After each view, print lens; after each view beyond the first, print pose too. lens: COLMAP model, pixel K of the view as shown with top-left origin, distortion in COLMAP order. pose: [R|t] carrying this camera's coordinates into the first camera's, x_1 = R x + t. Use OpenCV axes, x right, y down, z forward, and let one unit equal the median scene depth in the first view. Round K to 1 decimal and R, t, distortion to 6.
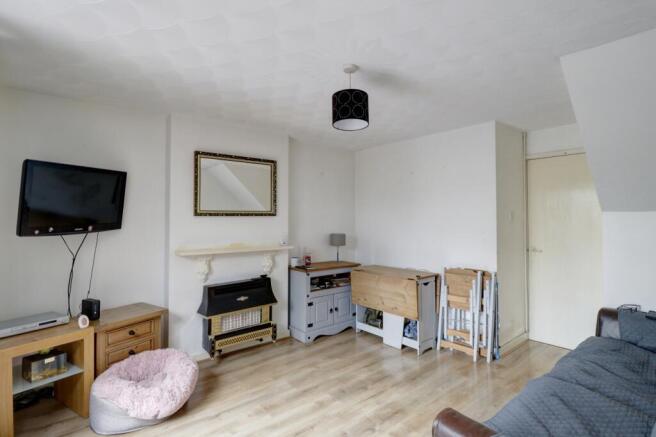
lens RADIAL K [[336.5, 0, 342.0], [0, 336.5, 219.5], [0, 0, 1]] dist [-0.001422, -0.000582]
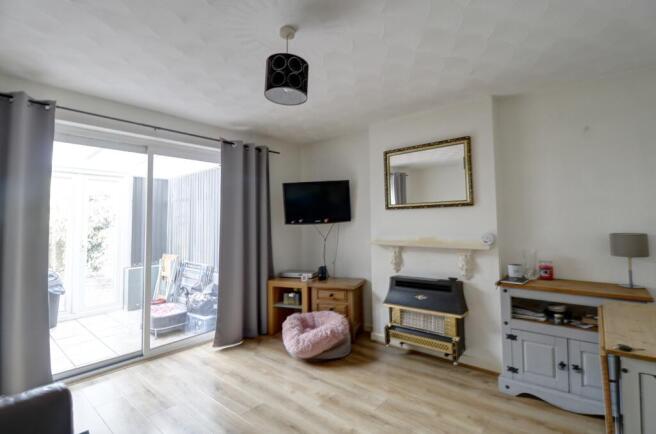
lens RADIAL K [[312.8, 0, 329.5], [0, 312.8, 209.2], [0, 0, 1]] dist [0.019300, -0.018973]
pose [[0.155233, -0.036200, -0.987214, 0.506394], [0.015344, 0.999296, -0.034230, 0.018589], [0.987759, -0.009834, 0.155680, 0.599203]]
